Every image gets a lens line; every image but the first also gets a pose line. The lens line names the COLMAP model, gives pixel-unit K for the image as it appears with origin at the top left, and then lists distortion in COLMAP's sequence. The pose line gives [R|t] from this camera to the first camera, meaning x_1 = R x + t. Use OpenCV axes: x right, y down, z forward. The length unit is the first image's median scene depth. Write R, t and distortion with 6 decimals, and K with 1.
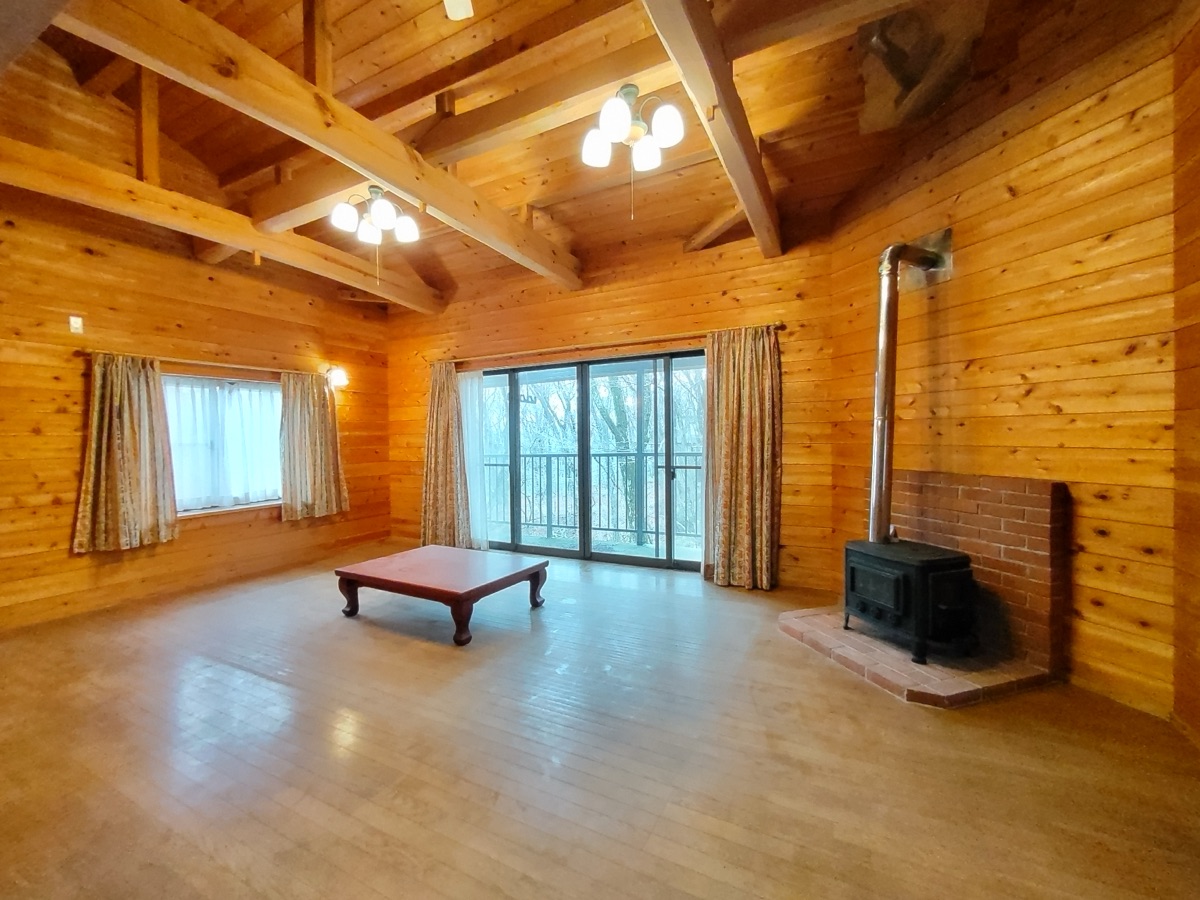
lens RADIAL K [[501.7, 0, 600.0], [0, 501.7, 450.0], [0, 0, 1]] dist [0.000933, 0.000007]
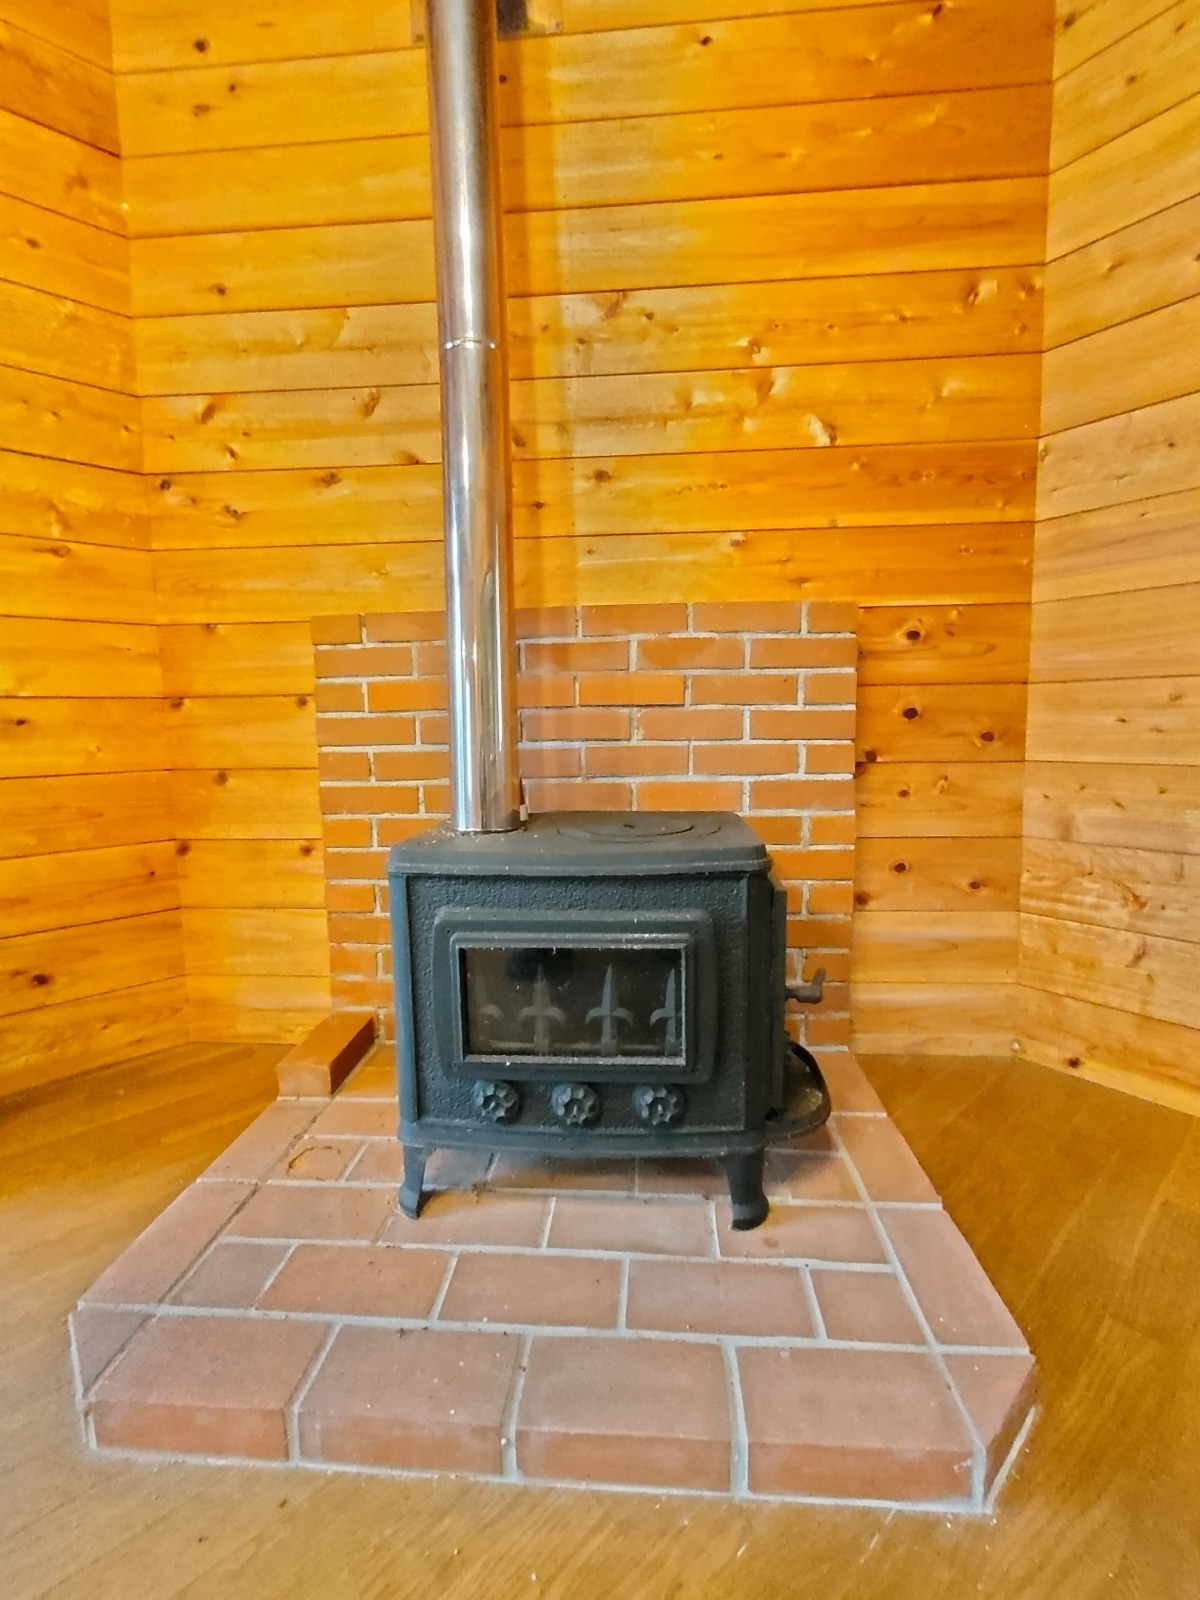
lens RADIAL K [[669.0, 0, 601.6], [0, 669.0, 788.5], [0, 0, 1]] dist [0.000933, 0.000007]
pose [[0.371813, -0.080732, 0.924790, 0.249955], [0.036208, 0.996714, 0.072453, 0.139916], [-0.927601, 0.006546, 0.373515, 0.812654]]
